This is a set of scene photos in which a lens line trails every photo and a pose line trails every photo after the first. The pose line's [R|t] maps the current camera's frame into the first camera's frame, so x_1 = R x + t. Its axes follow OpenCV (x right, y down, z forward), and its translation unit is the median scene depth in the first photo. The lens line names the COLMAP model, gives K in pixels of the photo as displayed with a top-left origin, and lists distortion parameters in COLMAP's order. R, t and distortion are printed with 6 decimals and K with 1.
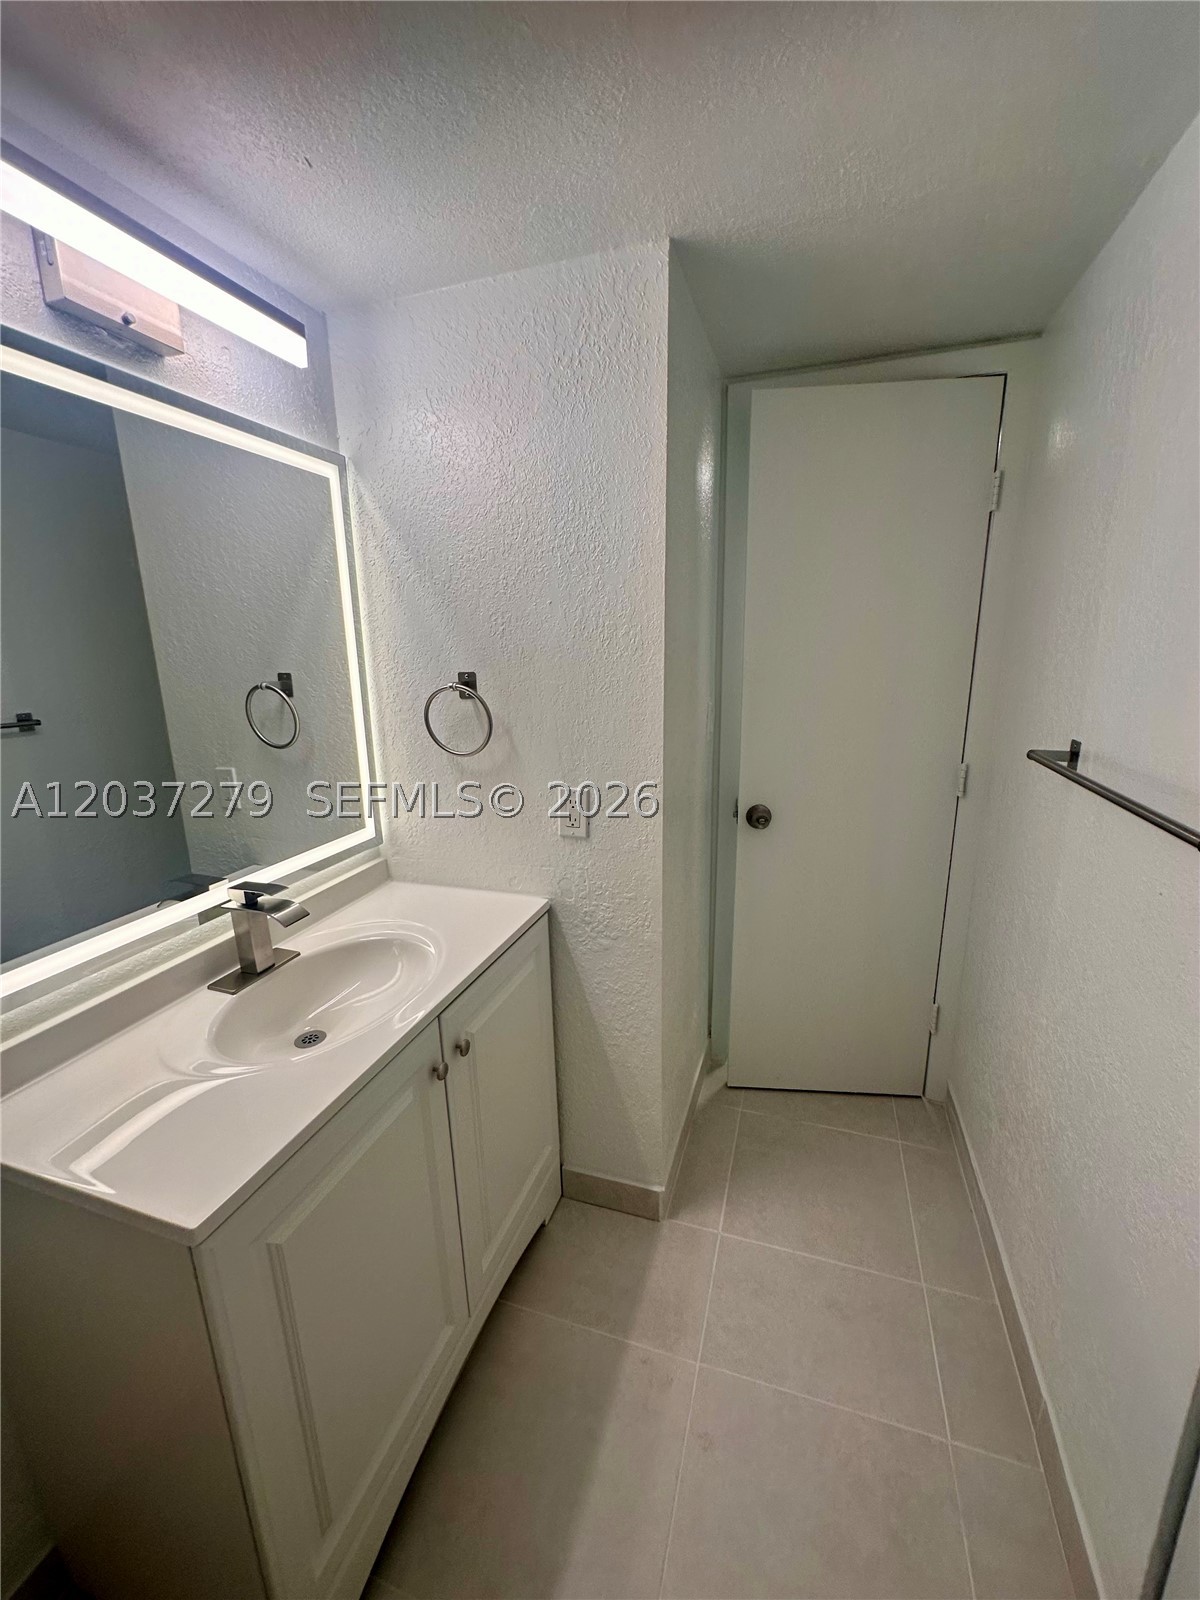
lens RADIAL K [[640.8, 0, 600.7], [0, 640.8, 803.3], [0, 0, 1]] dist [-0.001675, 0.000313]
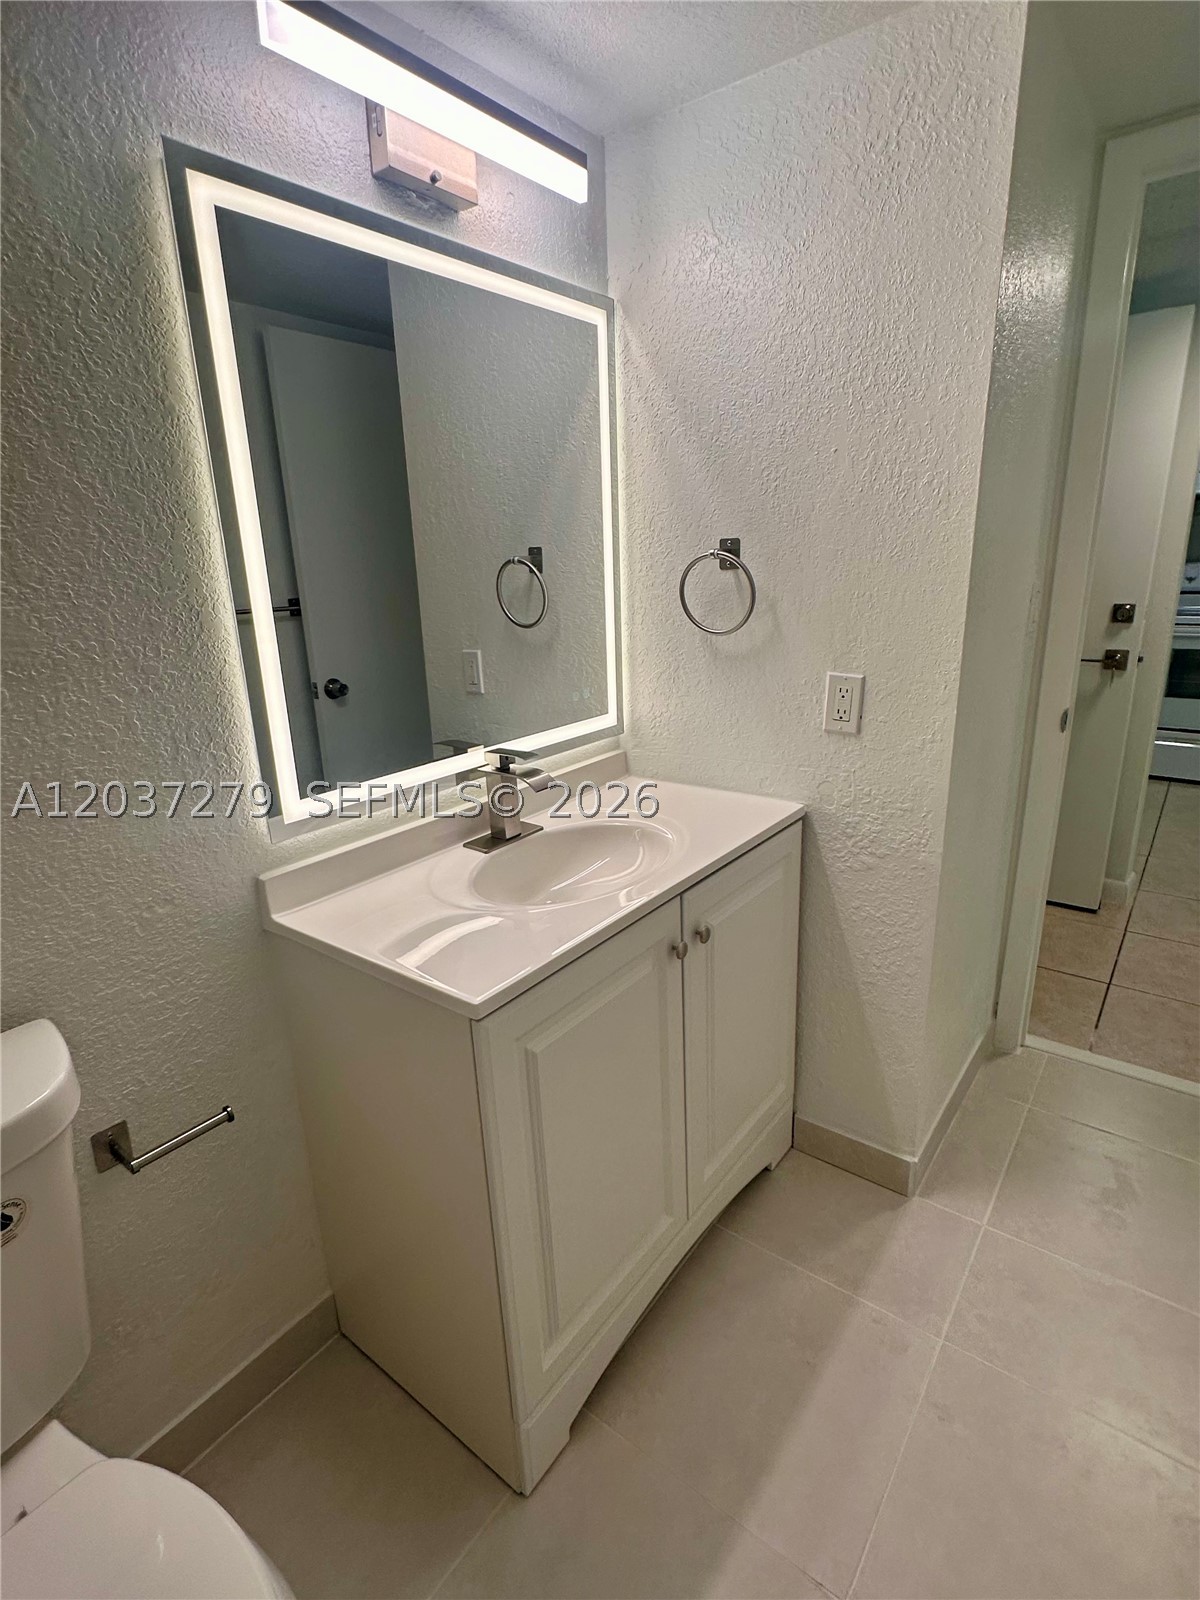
lens RADIAL K [[799.6, 0, 599.6], [0, 799.6, 797.7], [0, 0, 1]] dist [-0.002894, 0.000776]
pose [[0.945793, 0.080525, -0.314628, -0.004380], [-0.059929, 0.995410, 0.074613, 0.083730], [0.319192, -0.051713, 0.946278, -0.122546]]
